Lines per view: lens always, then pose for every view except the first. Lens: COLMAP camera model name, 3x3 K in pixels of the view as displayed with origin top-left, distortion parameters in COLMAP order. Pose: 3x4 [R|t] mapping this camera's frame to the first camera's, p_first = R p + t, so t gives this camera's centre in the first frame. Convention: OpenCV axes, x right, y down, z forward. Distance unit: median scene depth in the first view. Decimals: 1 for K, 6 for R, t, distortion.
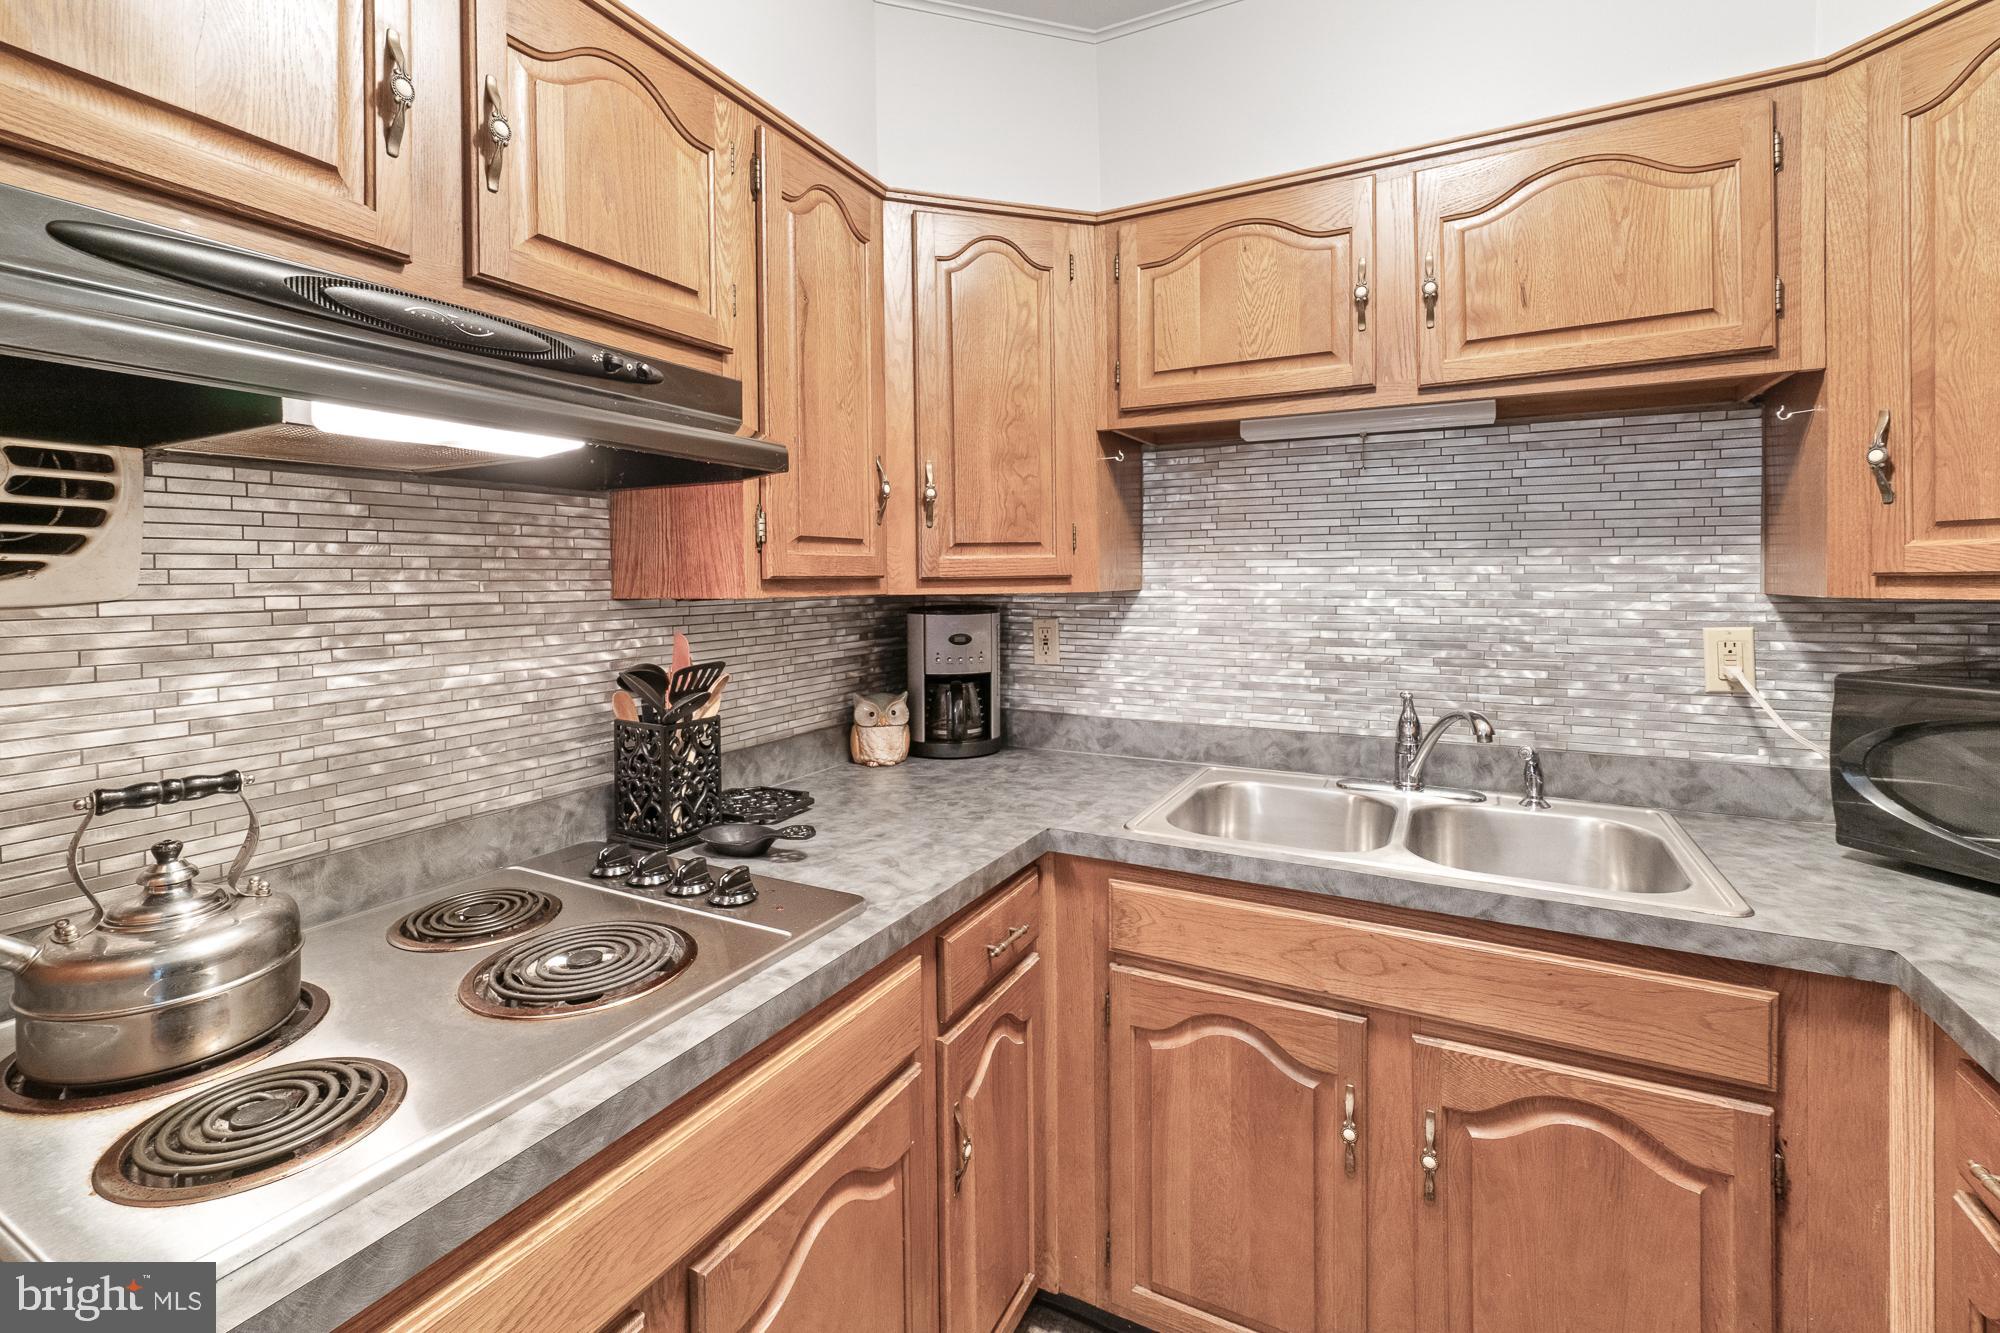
lens RADIAL K [[903.0, 0, 987.9], [0, 903.0, 589.8], [0, 0, 1]] dist [0.002506, -0.001161]
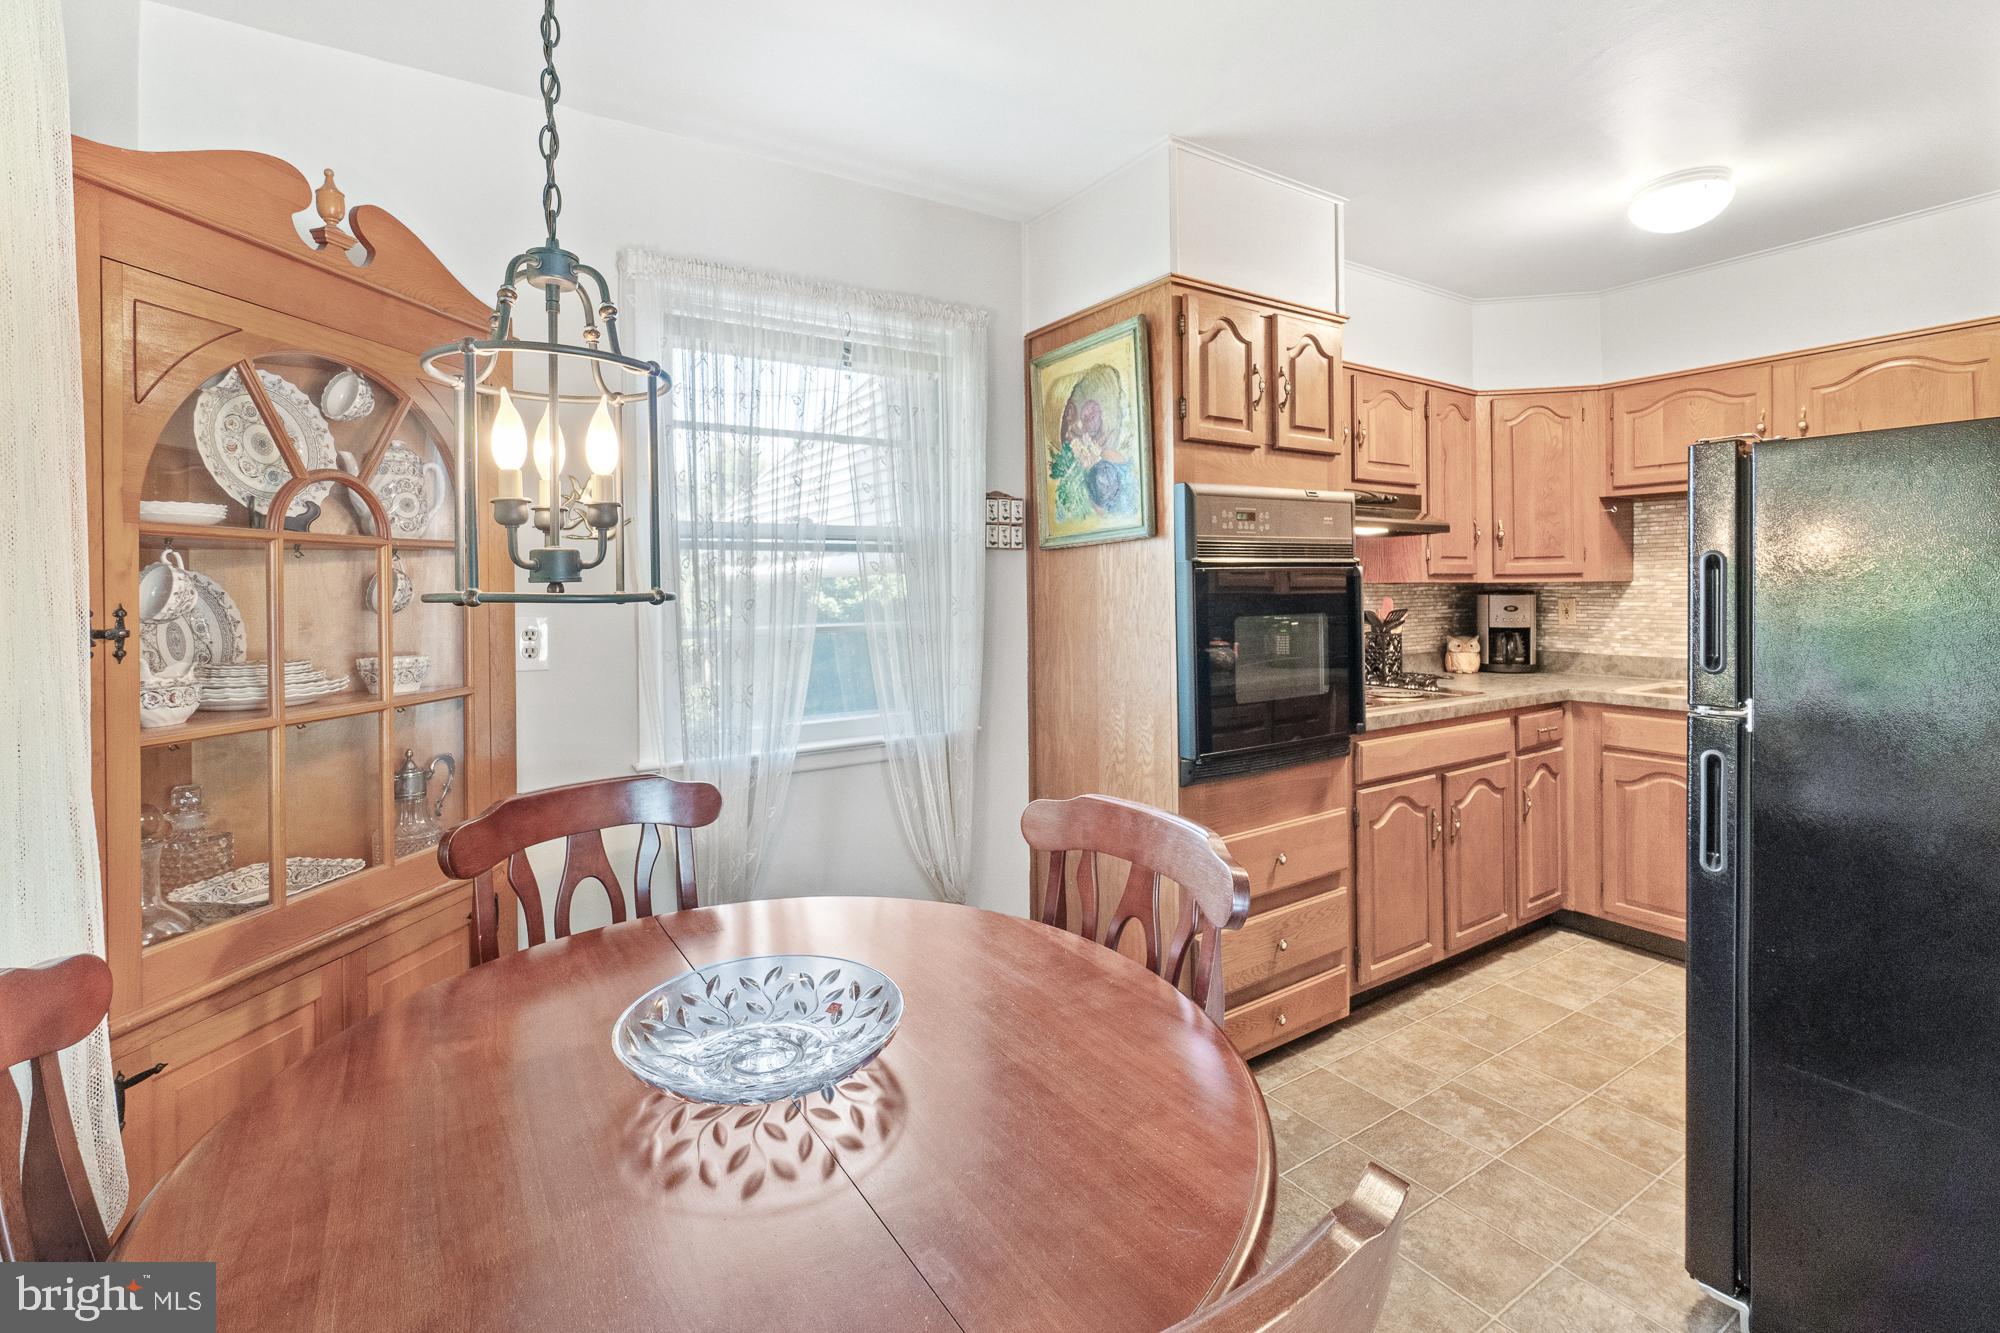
lens RADIAL K [[903.0, 0, 965.9], [0, 903.0, 587.5], [0, 0, 1]] dist [0.002506, -0.001161]
pose [[0.867085, 0.001388, -0.498158, -0.094674], [-0.006581, 0.999941, -0.008669, 0.043322], [0.498117, 0.010795, 0.867043, -1.417464]]
